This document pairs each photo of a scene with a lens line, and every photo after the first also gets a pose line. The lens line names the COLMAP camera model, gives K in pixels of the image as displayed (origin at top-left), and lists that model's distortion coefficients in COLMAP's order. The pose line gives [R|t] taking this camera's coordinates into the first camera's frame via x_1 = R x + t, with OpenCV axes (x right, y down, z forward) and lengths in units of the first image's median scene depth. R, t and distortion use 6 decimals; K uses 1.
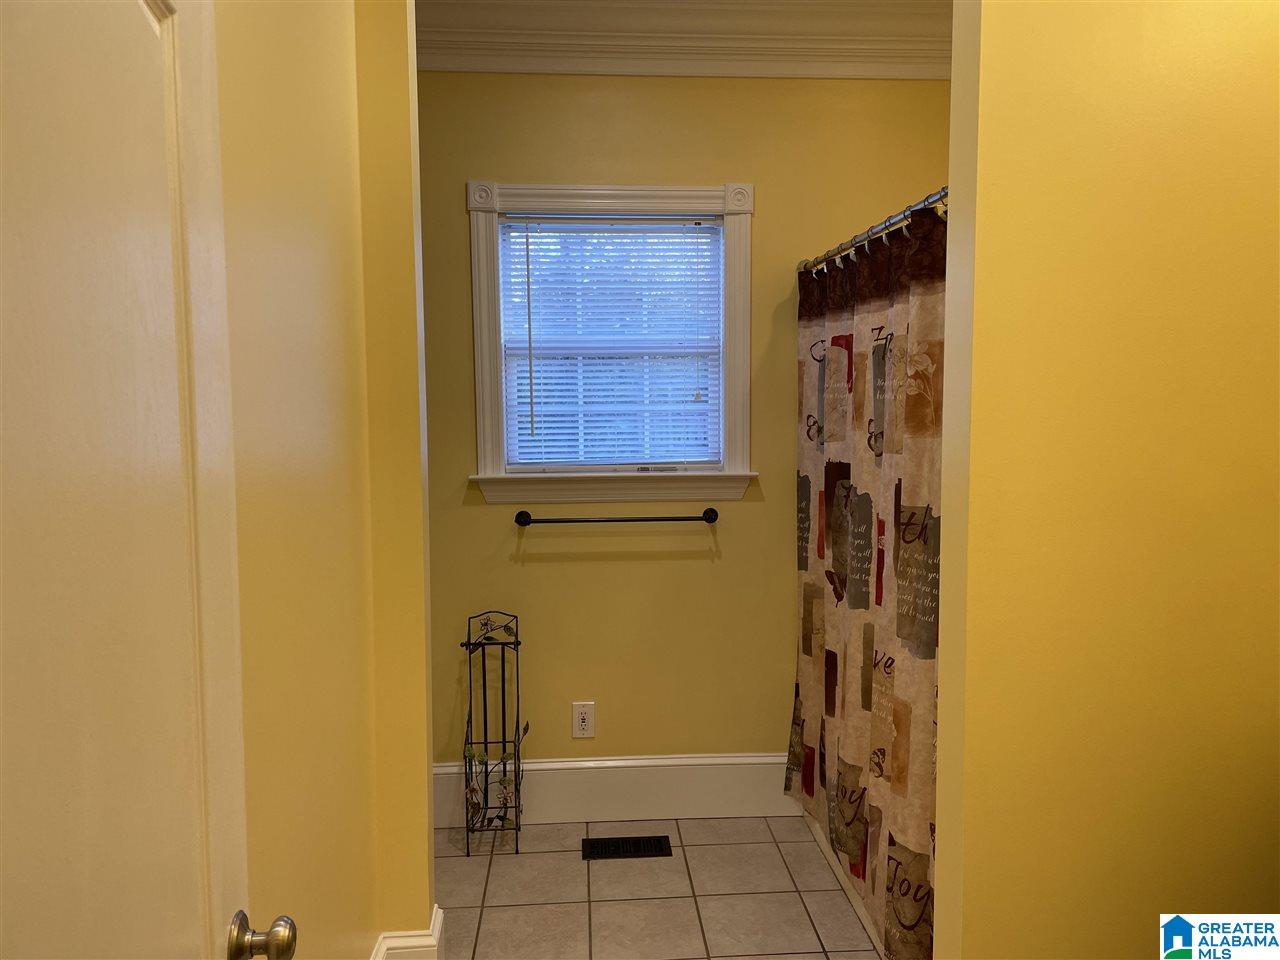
lens RADIAL K [[973.8, 0, 652.8], [0, 973.8, 475.6], [0, 0, 1]] dist [0.072458, -0.084099]
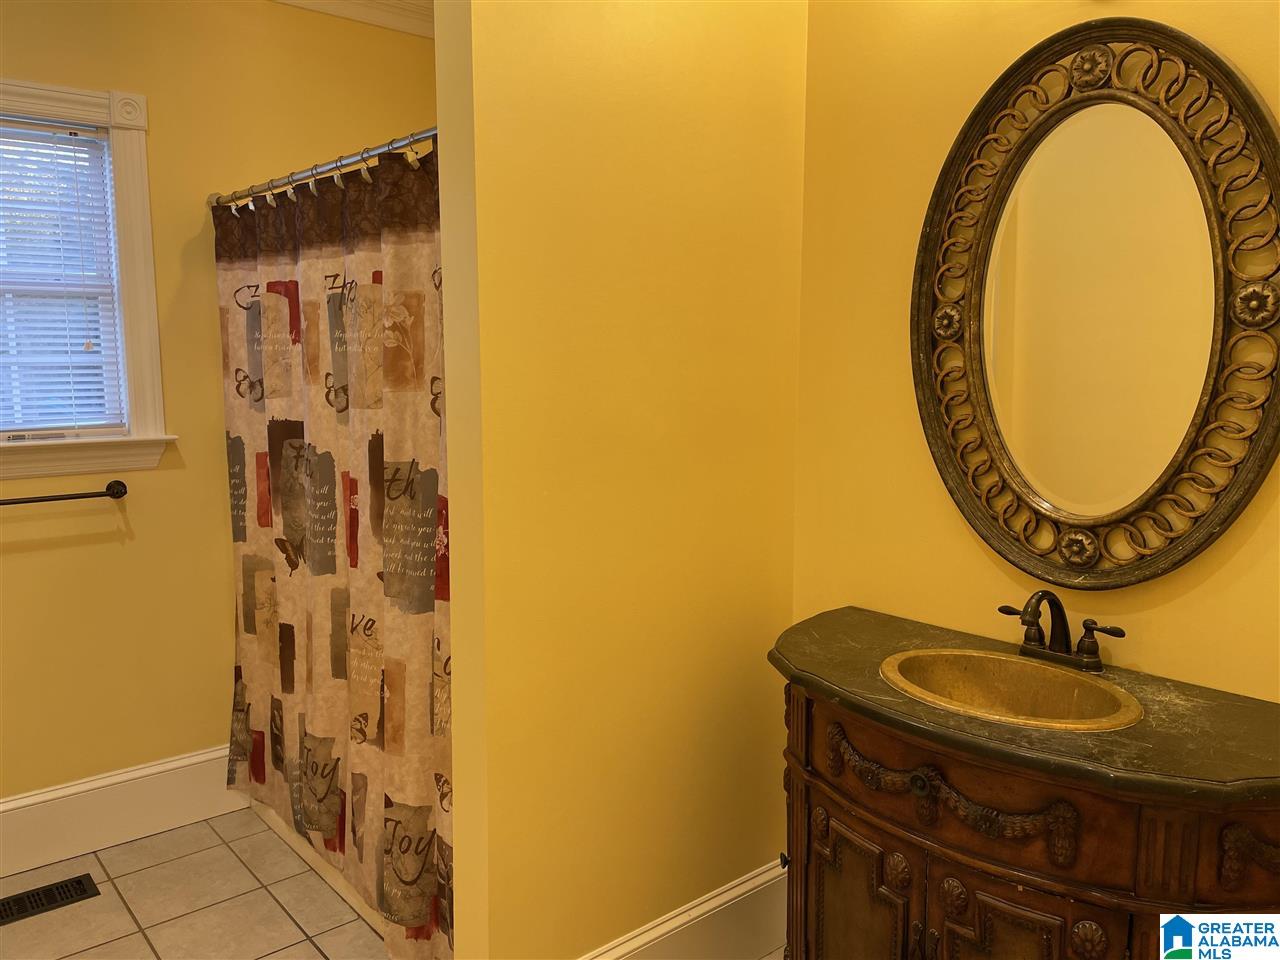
lens RADIAL K [[973.8, 0, 649.7], [0, 973.8, 475.6], [0, 0, 1]] dist [0.072458, -0.084099]
pose [[0.801653, -0.069304, 0.593759, -0.090795], [0.042536, 0.997352, 0.058984, -0.001504], [-0.596274, -0.022029, 0.802478, 0.051537]]
